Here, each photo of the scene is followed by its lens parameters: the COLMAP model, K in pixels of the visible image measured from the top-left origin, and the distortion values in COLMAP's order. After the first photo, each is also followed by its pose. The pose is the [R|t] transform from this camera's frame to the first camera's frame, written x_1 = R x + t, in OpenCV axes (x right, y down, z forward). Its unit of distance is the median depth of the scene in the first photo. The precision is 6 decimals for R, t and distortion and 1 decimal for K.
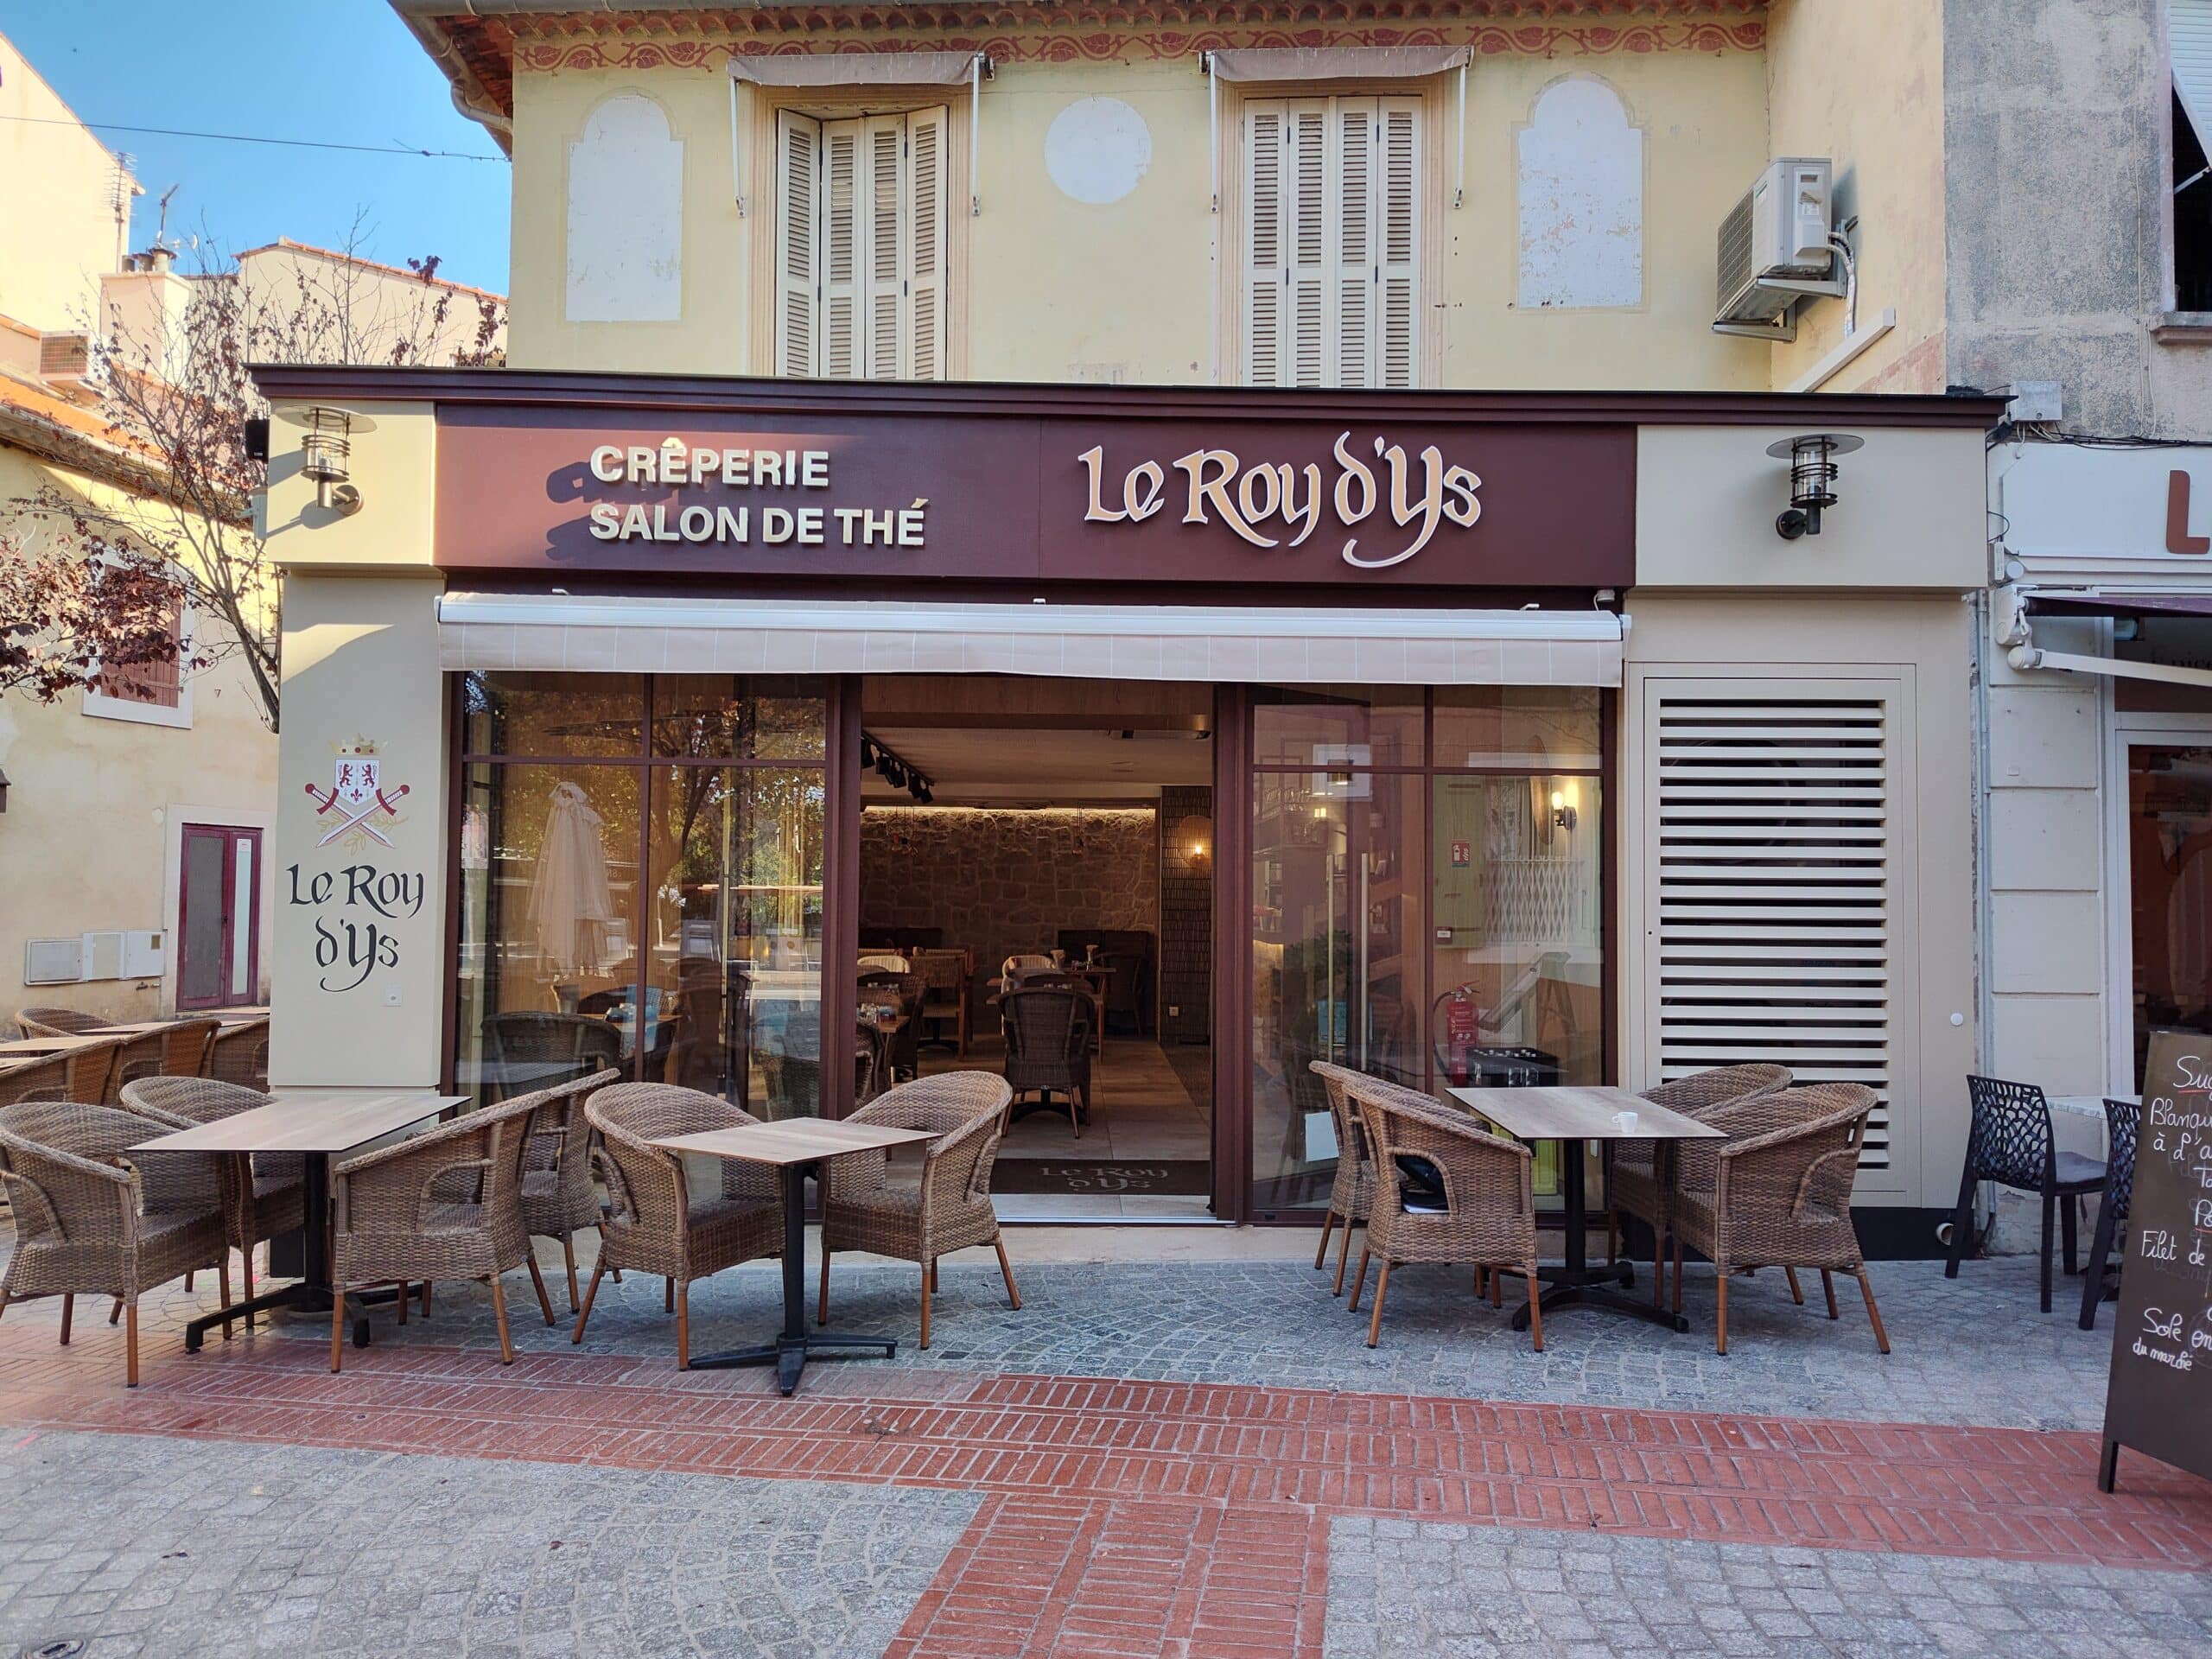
lens RADIAL K [[1522.2, 0, 1106.0], [0, 1522.2, 829.5], [0, 0, 1]] dist [0.072810, -0.117338]
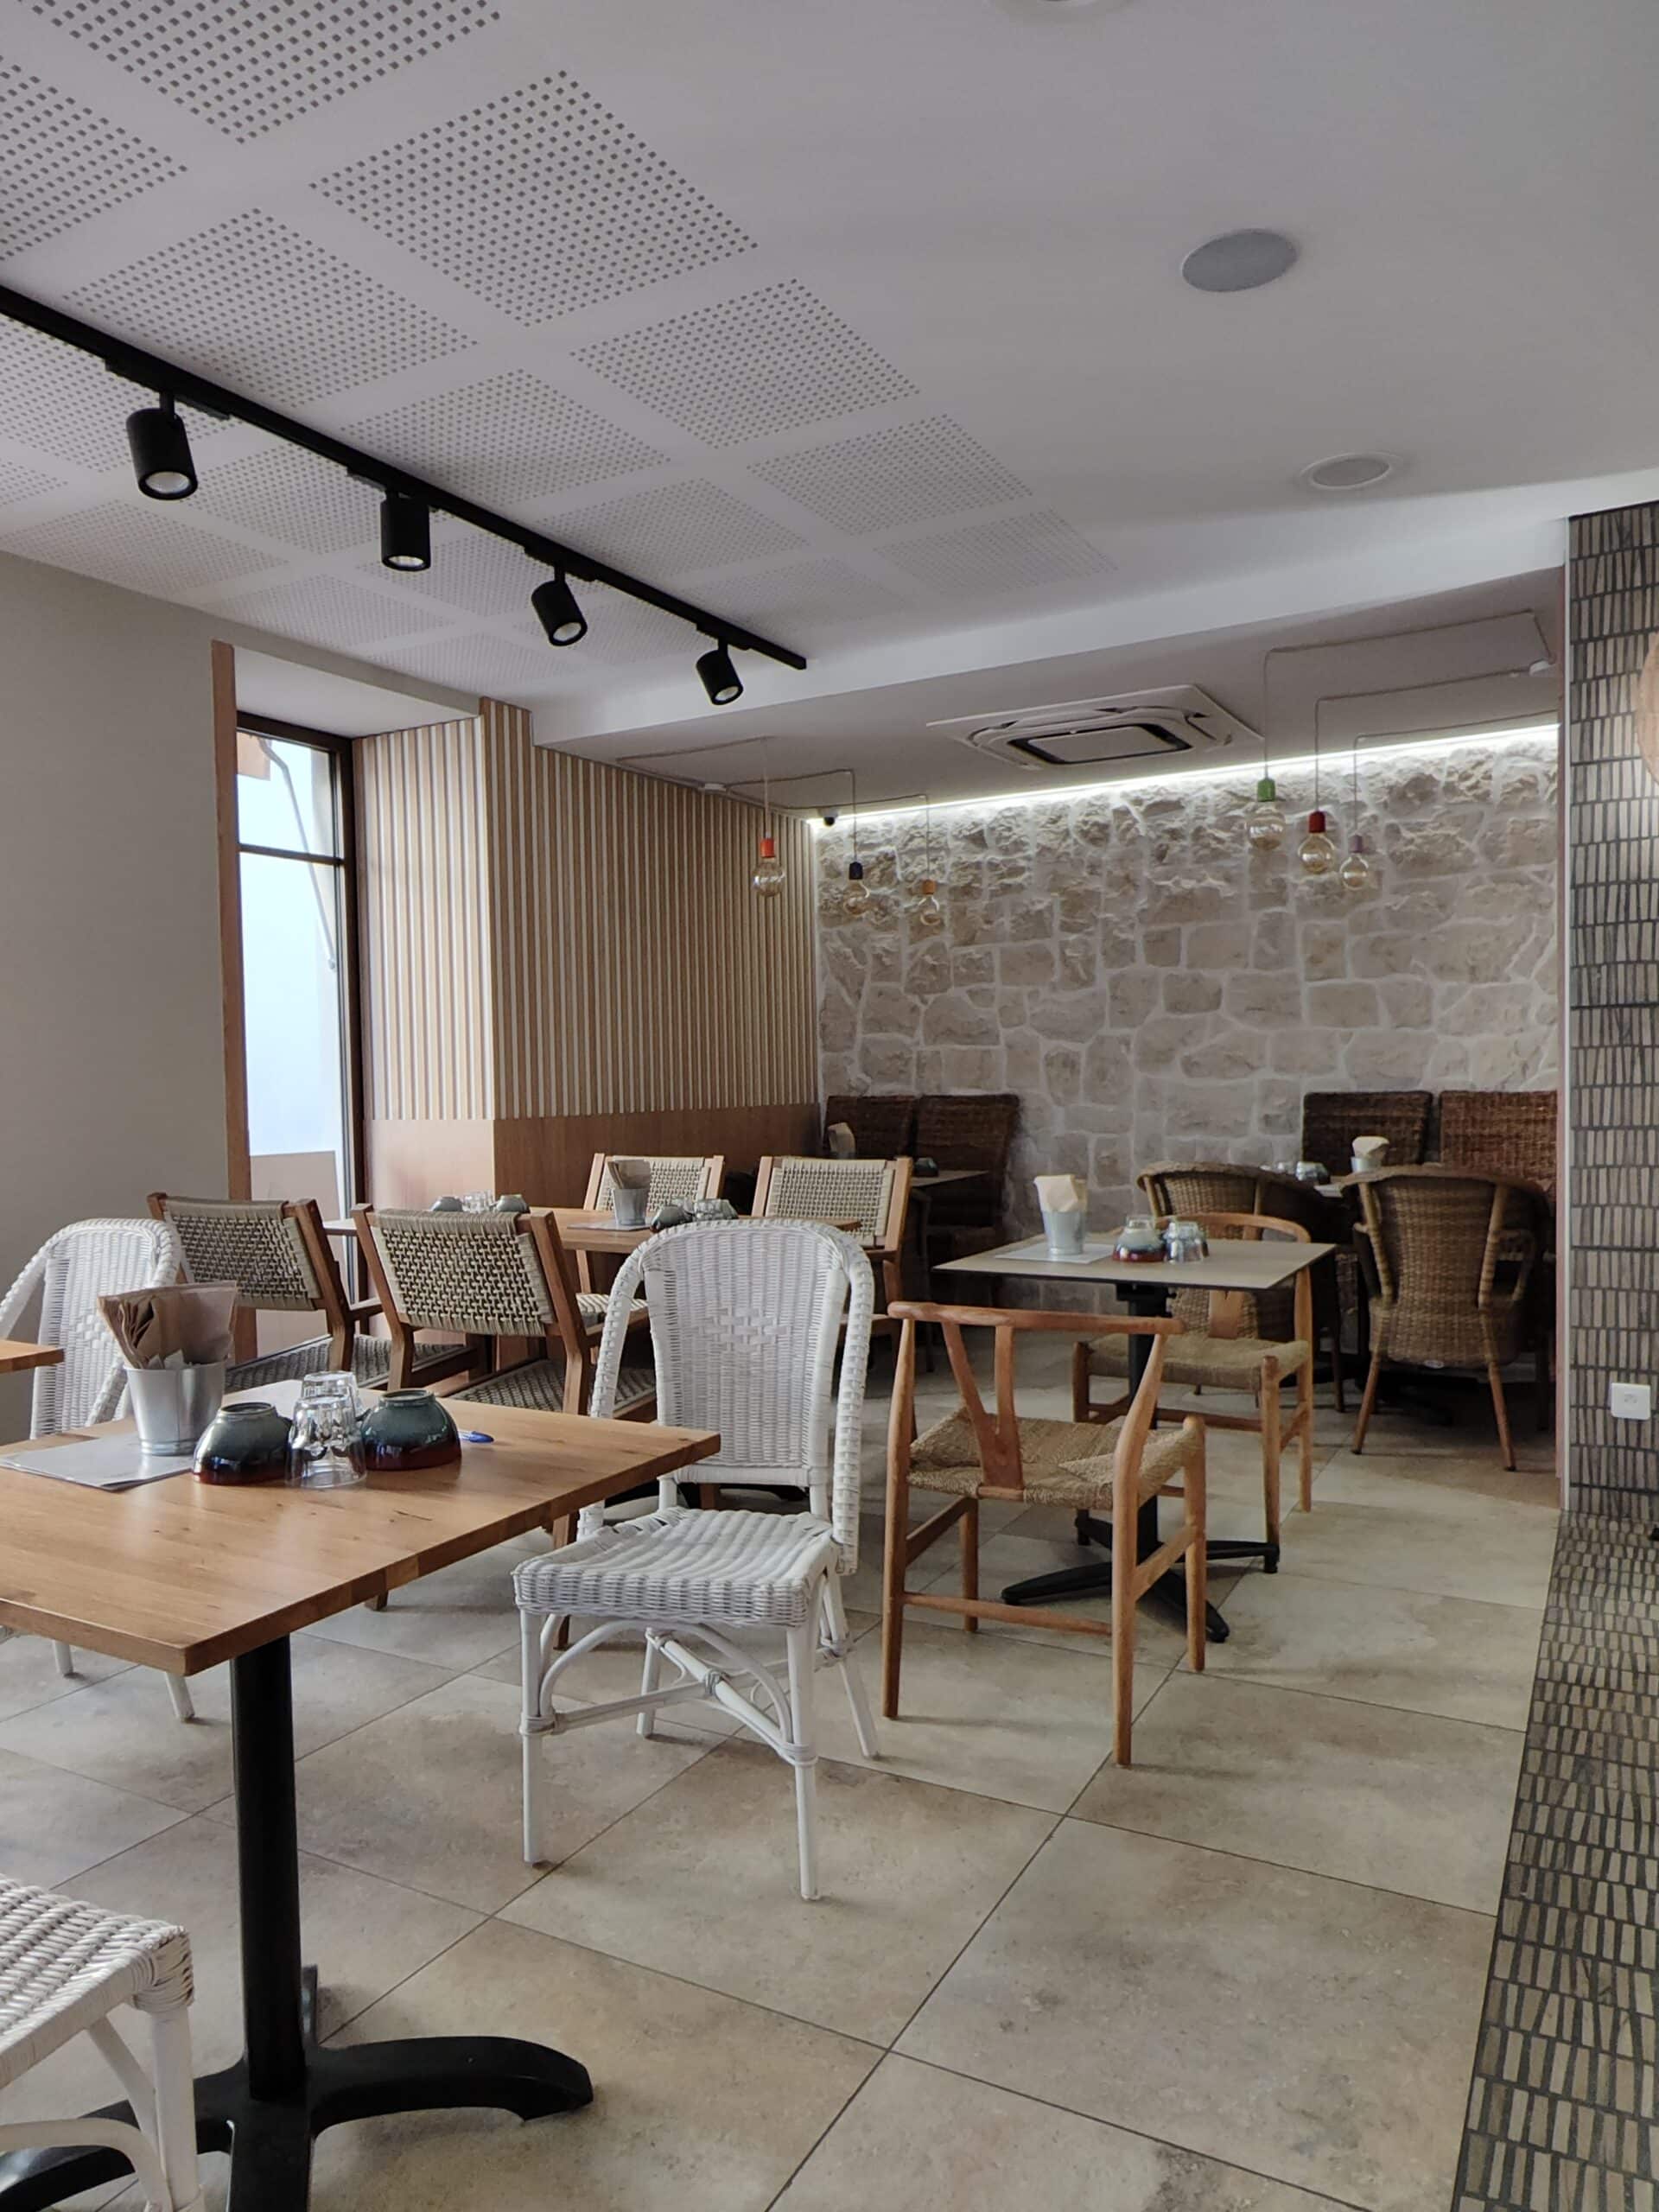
lens RADIAL K [[1478.2, 0, 834.0], [0, 1478.2, 1127.3], [0, 0, 1]] dist [-0.007994, 0.004760]
pose [[0.868195, -0.006547, -0.496180, 0.045121], [0.047168, 0.996474, 0.069383, 0.043830], [0.493976, -0.083642, 0.865443, 0.632790]]
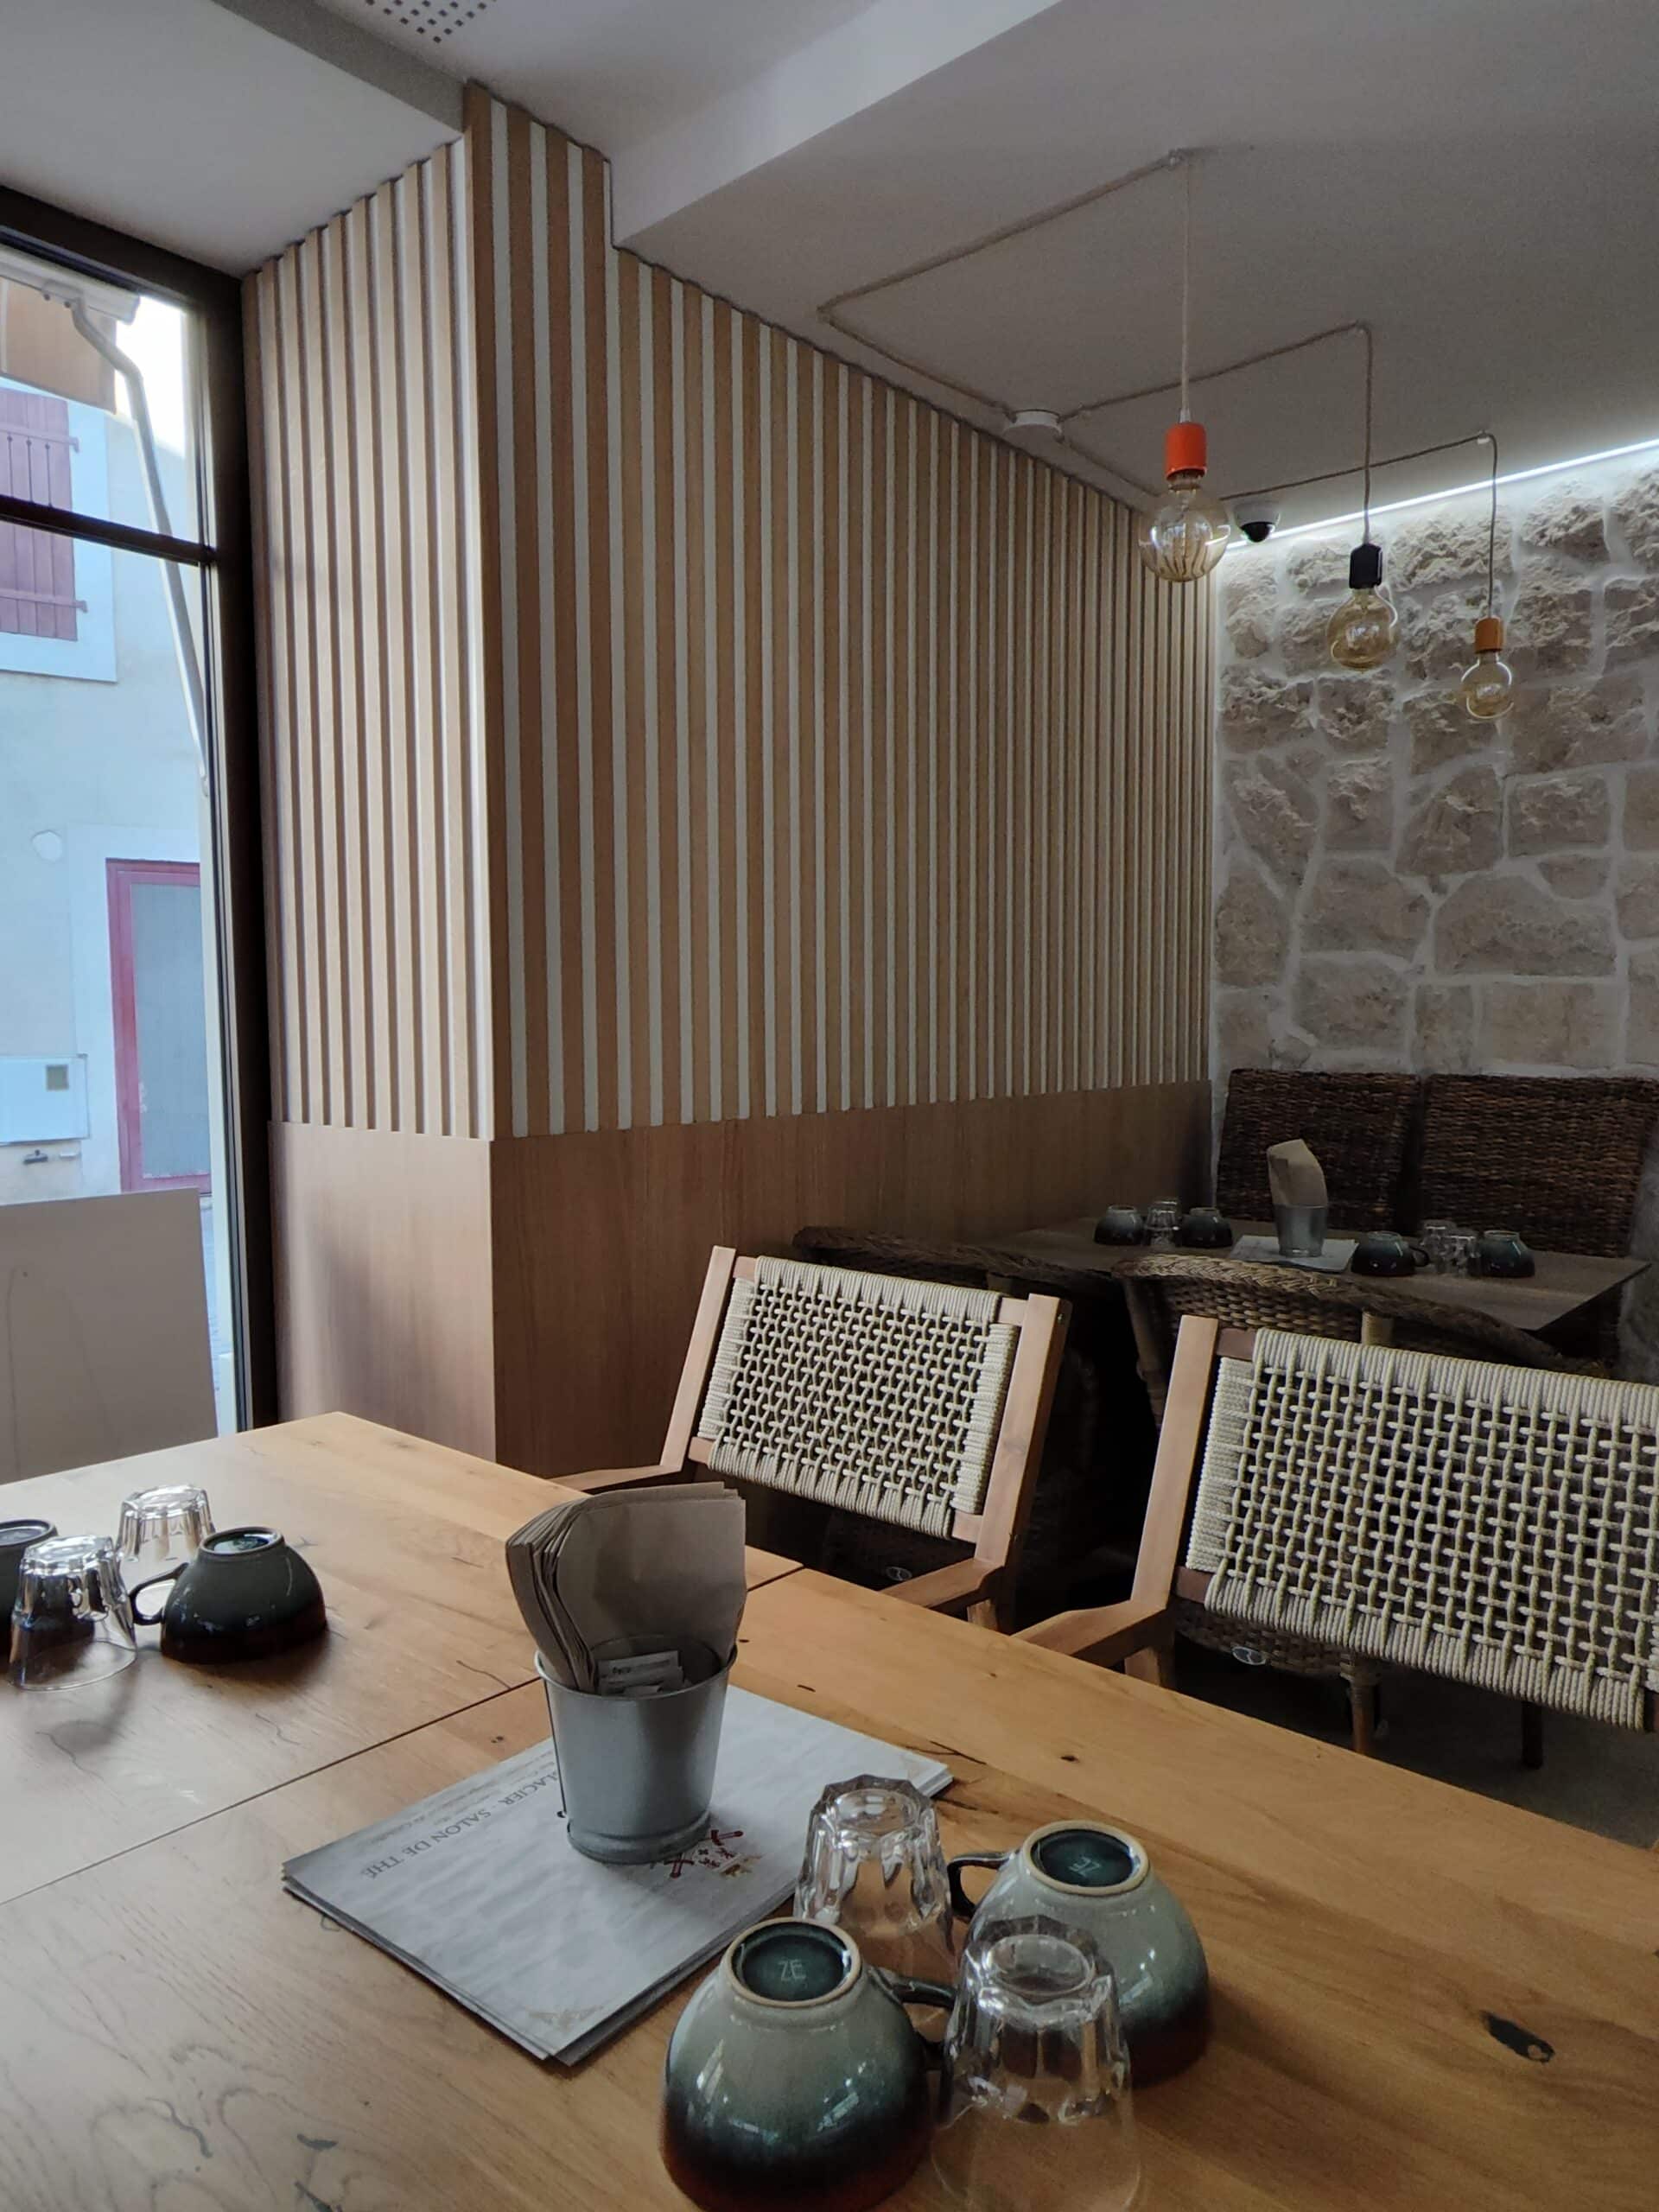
lens RADIAL K [[1478.2, 0, 834.0], [0, 1478.2, 1127.3], [0, 0, 1]] dist [-0.007994, 0.004760]
pose [[0.756159, 0.038625, -0.653247, -0.064229], [0.039838, 0.993688, 0.104868, 0.046911], [0.653174, -0.105321, 0.749847, 0.789112]]
